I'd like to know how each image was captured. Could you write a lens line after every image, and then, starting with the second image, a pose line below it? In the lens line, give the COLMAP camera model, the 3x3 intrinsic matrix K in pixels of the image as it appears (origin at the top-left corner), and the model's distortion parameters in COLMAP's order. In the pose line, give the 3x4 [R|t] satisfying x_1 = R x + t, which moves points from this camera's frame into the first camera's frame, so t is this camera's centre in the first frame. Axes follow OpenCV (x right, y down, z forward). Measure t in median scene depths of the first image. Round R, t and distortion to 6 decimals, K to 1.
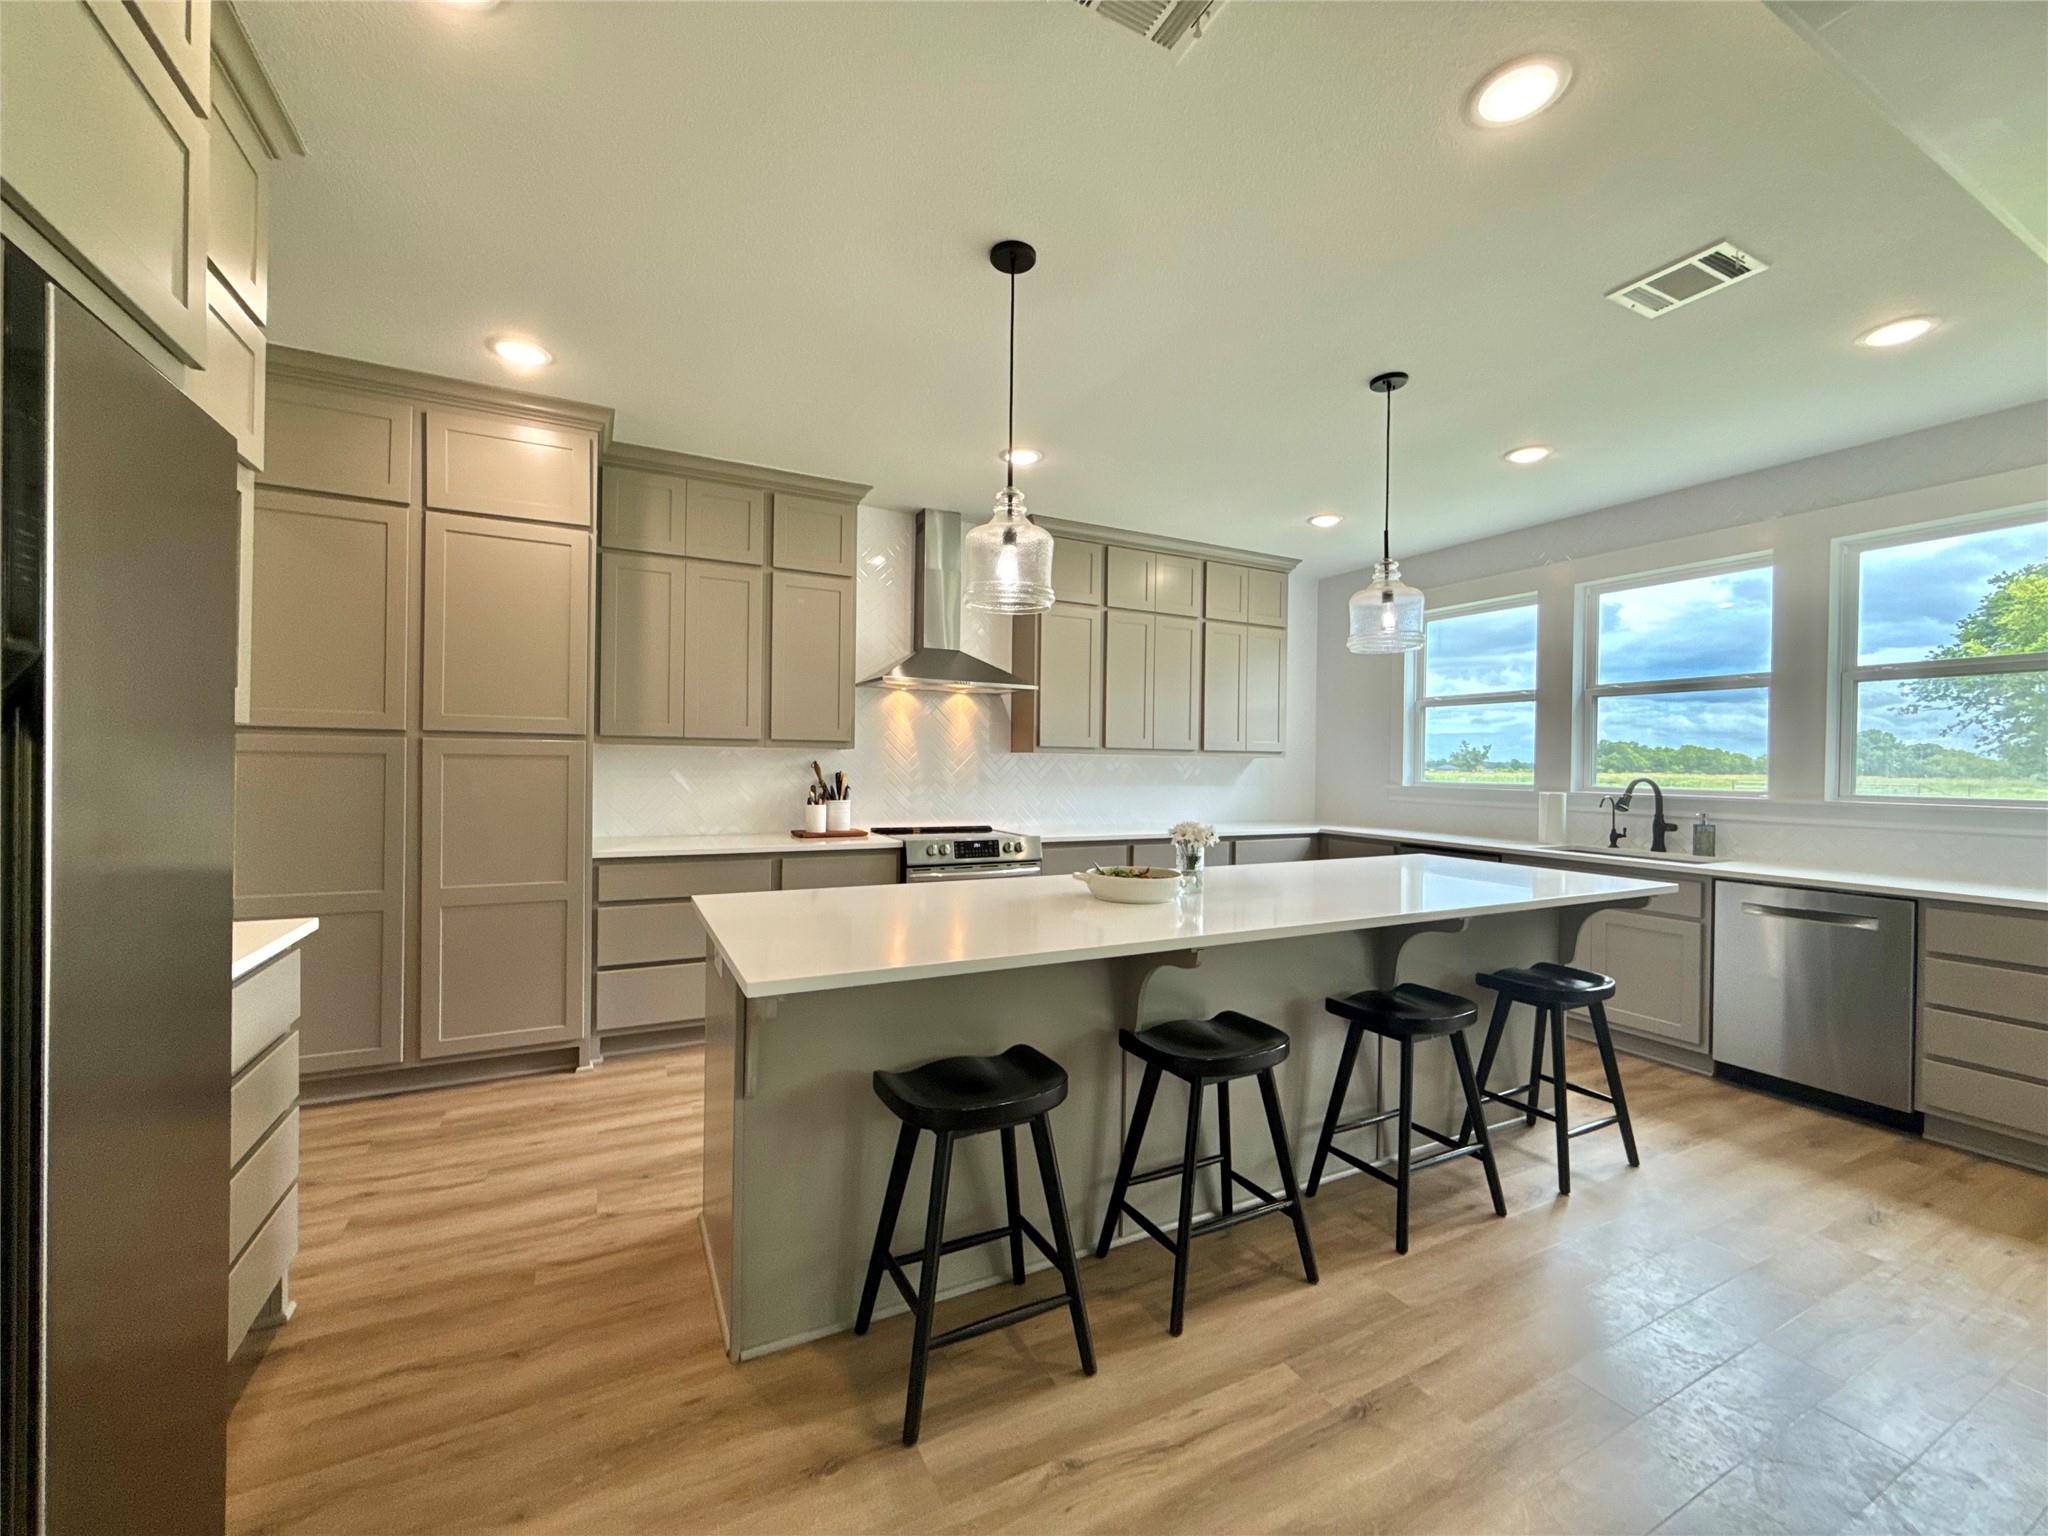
lens RADIAL K [[813.5, 0, 1015.5], [0, 813.5, 766.7], [0, 0, 1]] dist [0.000532, 0.000346]
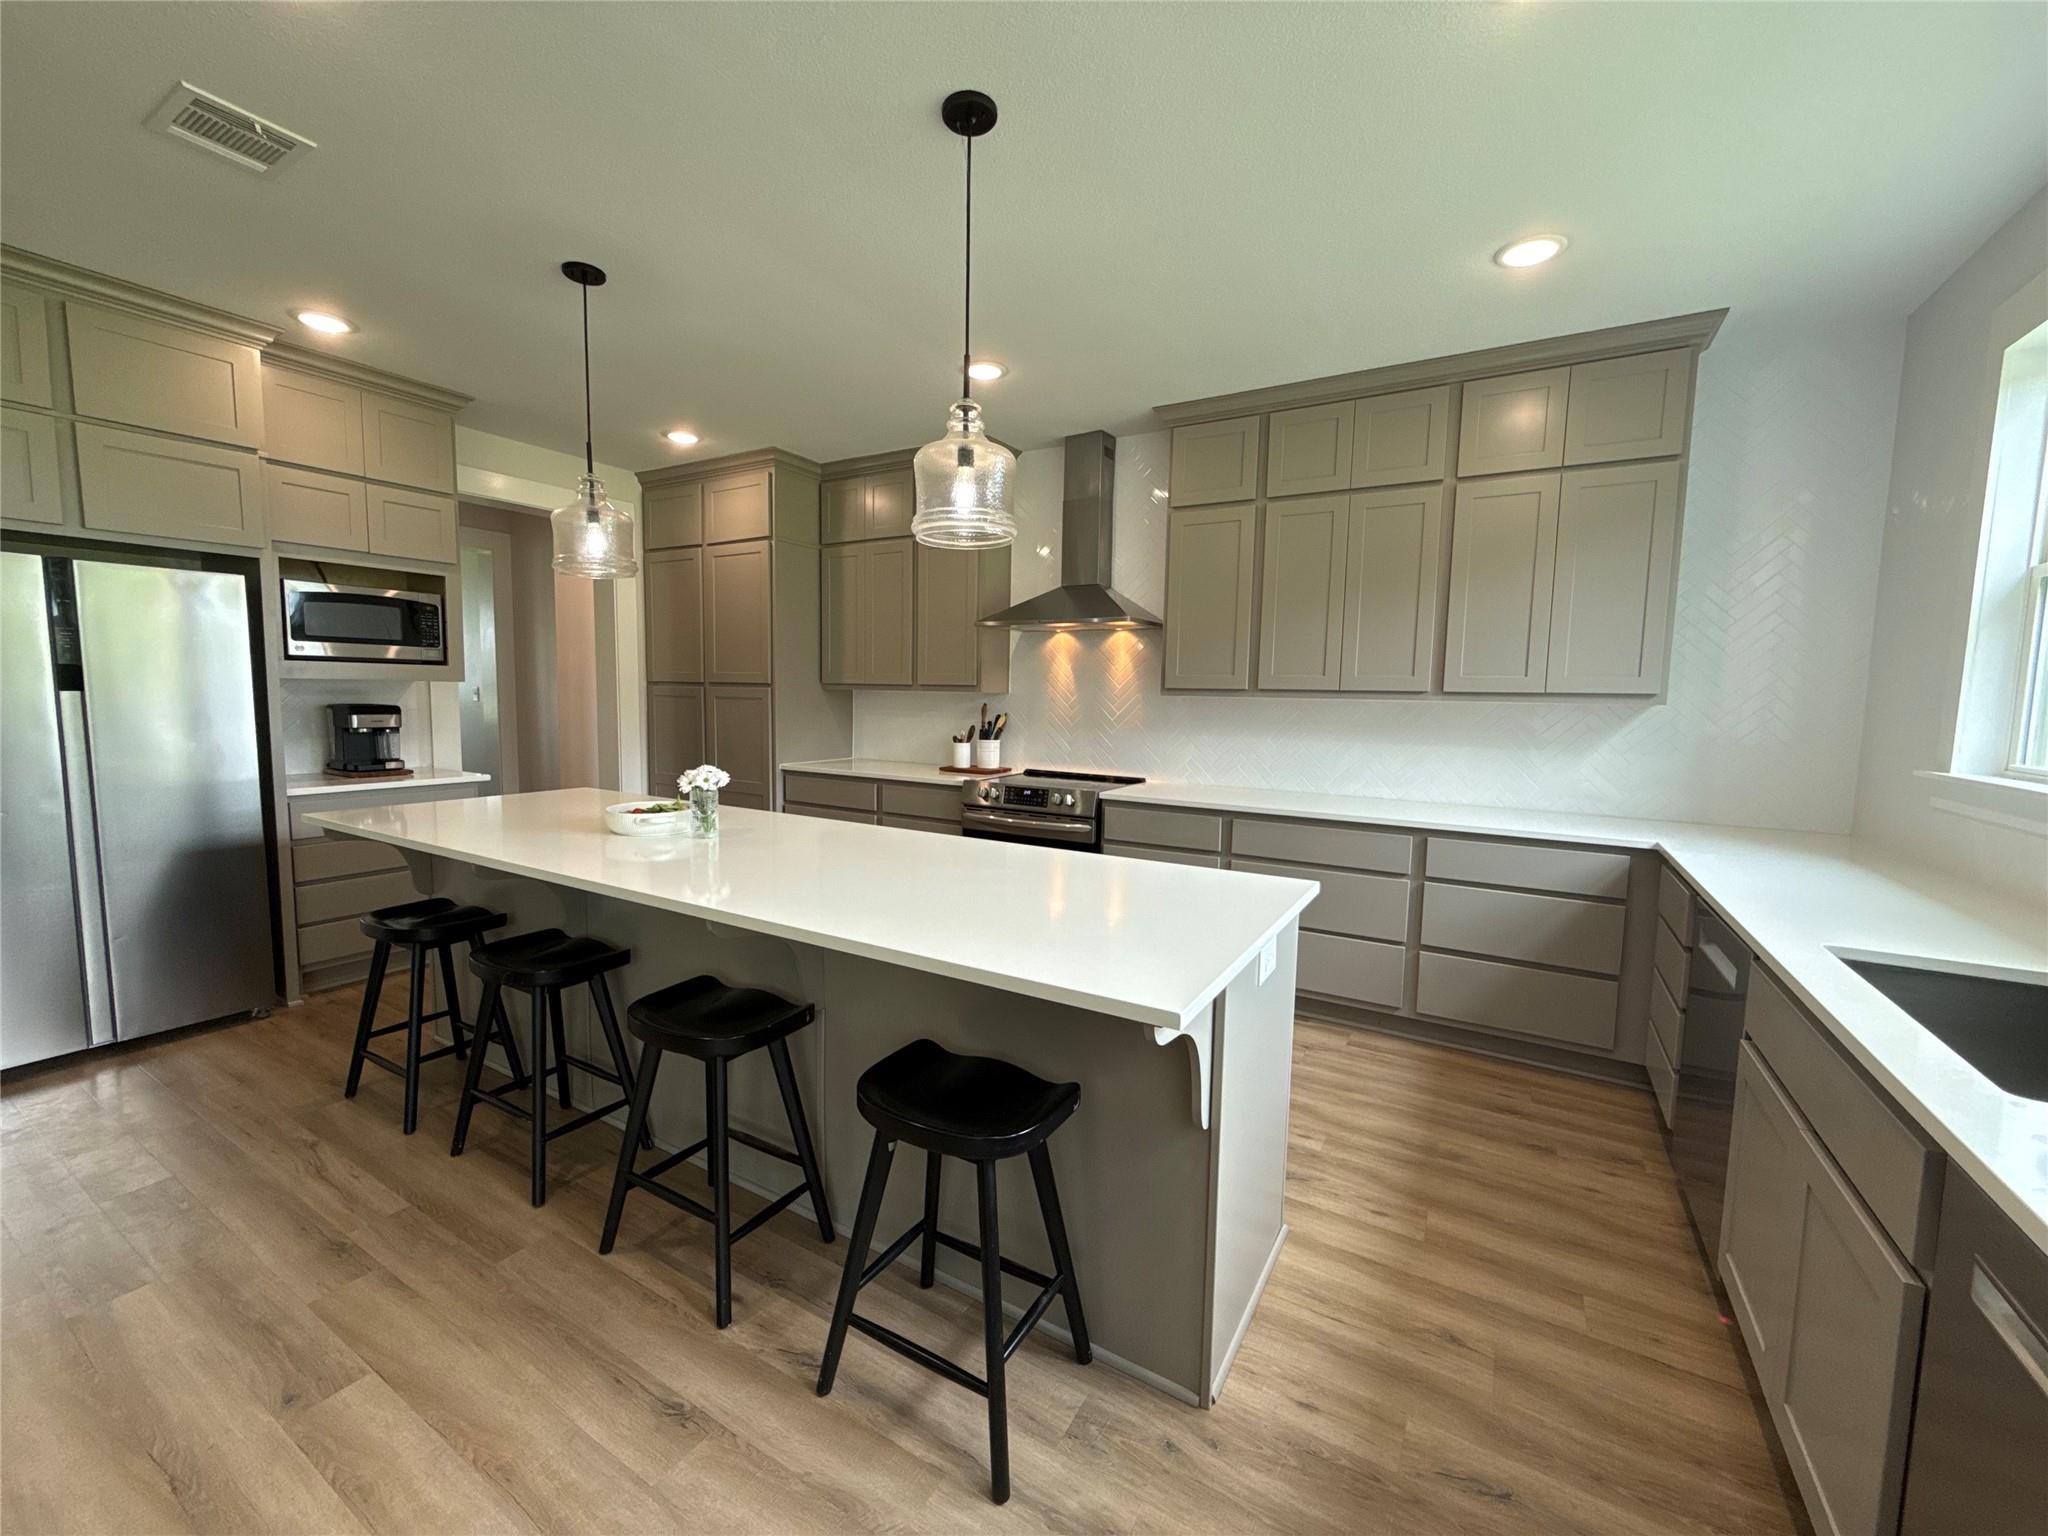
lens RADIAL K [[813.5, 0, 1015.5], [0, 813.5, 766.7], [0, 0, 1]] dist [0.000532, 0.000346]
pose [[0.531846, 0.071119, -0.843850, 1.154657], [-0.015812, 0.997128, 0.074072, -0.006656], [0.846694, -0.026052, 0.531442, 0.741945]]
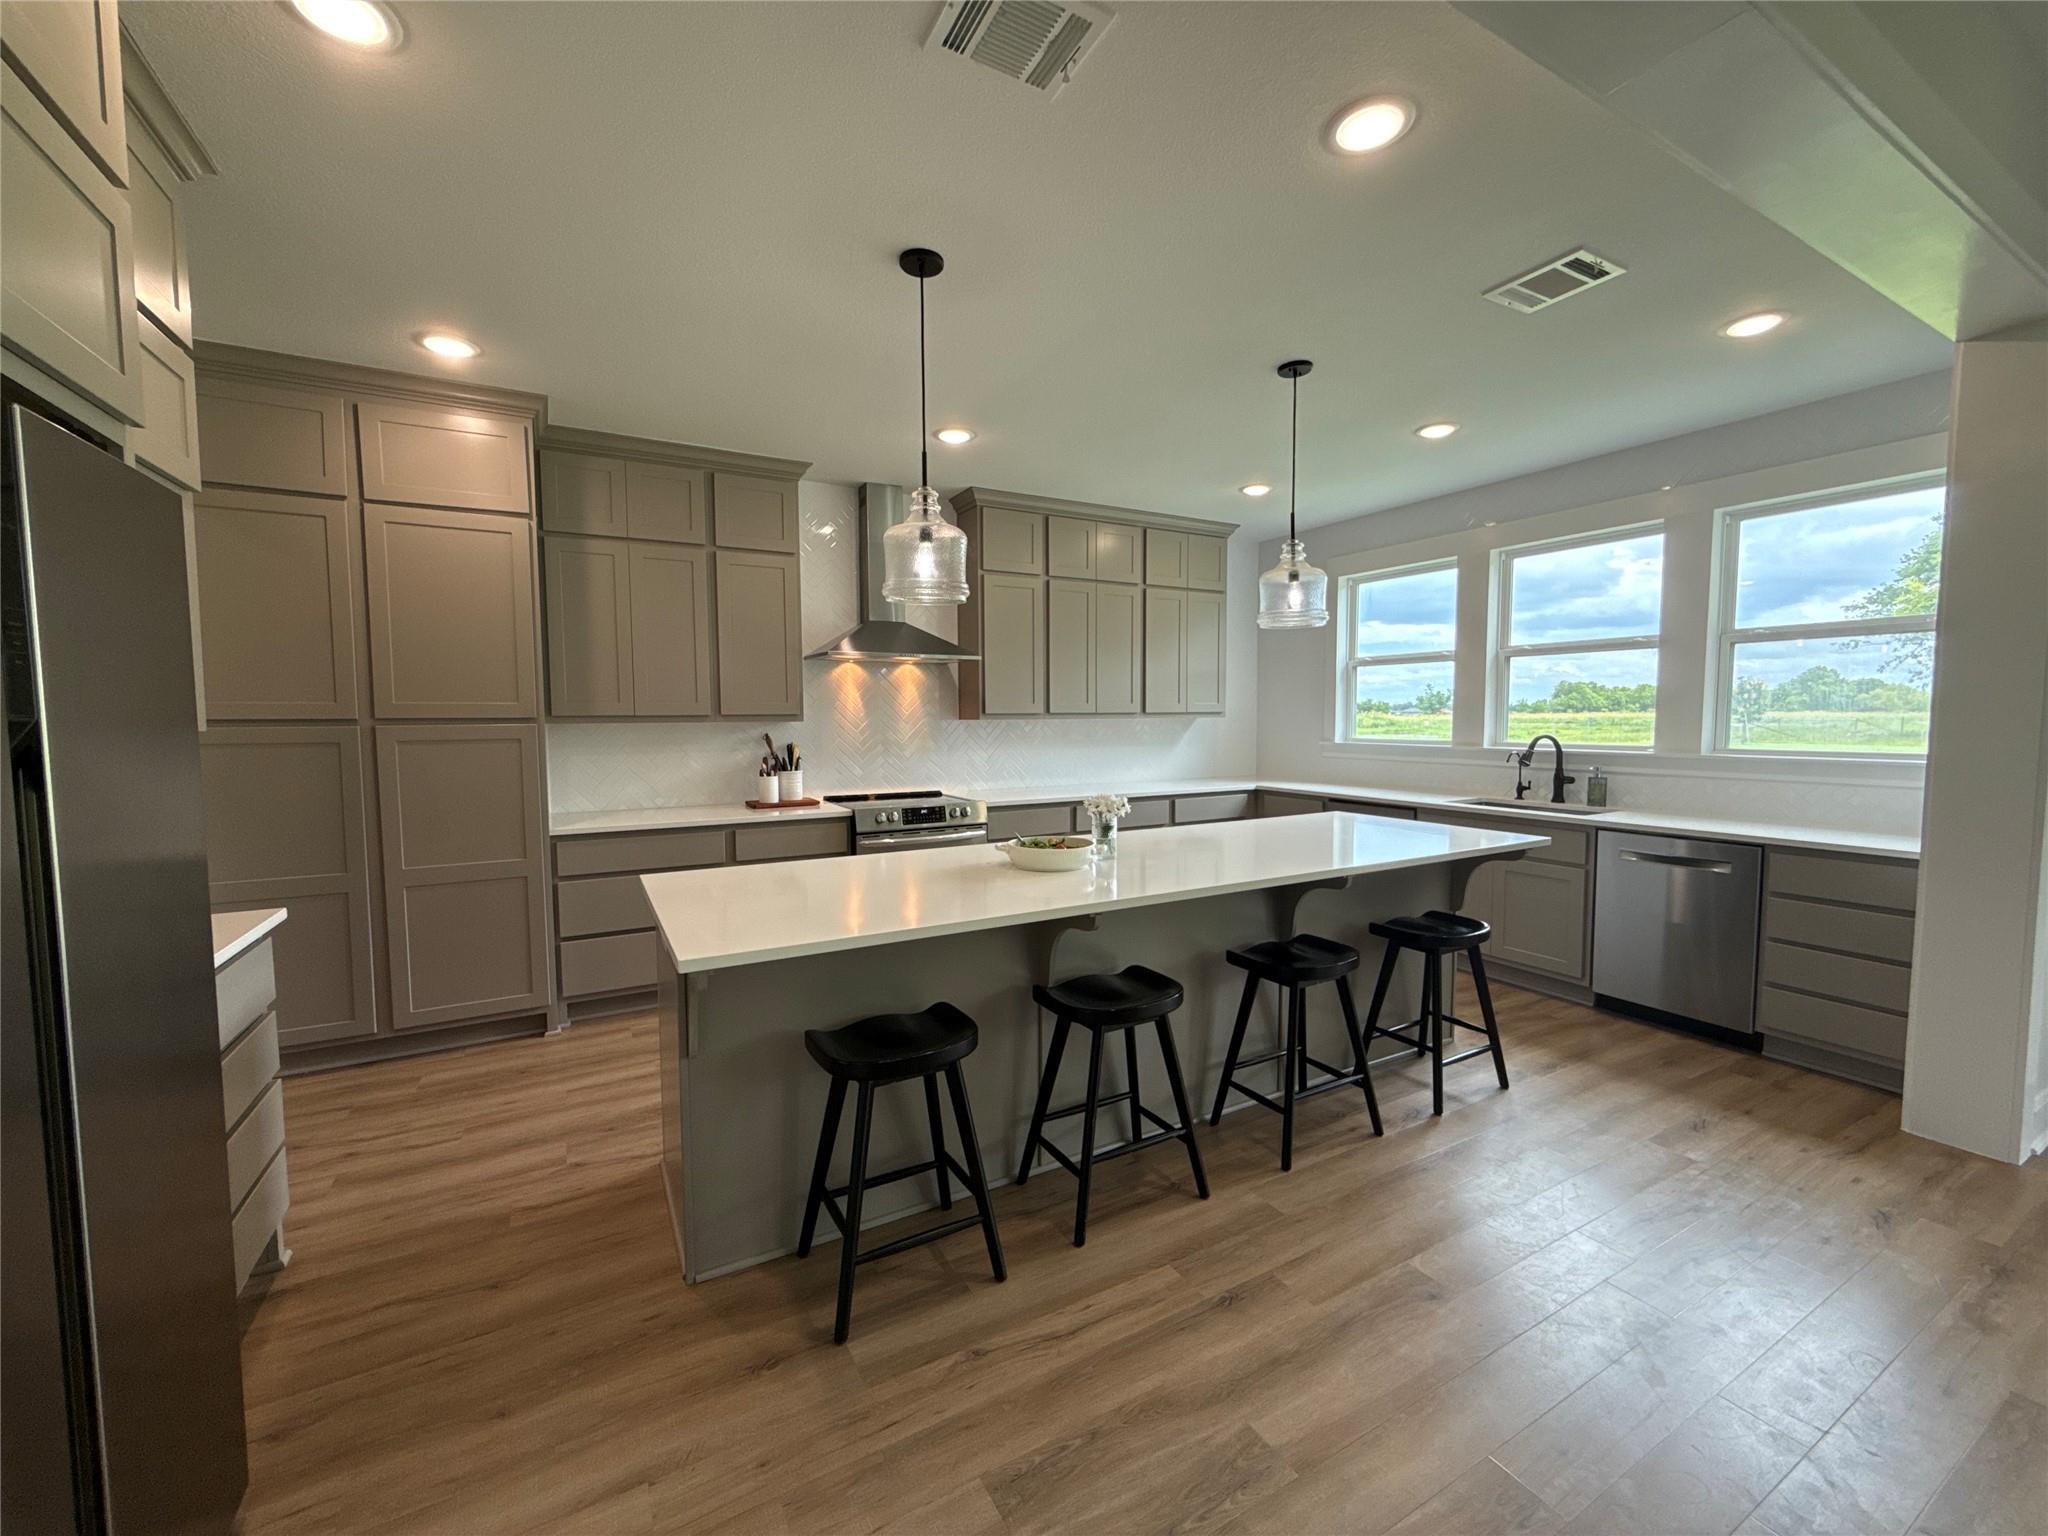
lens RADIAL K [[813.5, 0, 1015.5], [0, 813.5, 766.7], [0, 0, 1]] dist [0.000532, 0.000346]
pose [[0.999250, -0.022161, 0.031739, 0.059061], [0.020211, 0.997963, 0.060508, -0.034454], [-0.033015, -0.059821, 0.997663, -0.072297]]
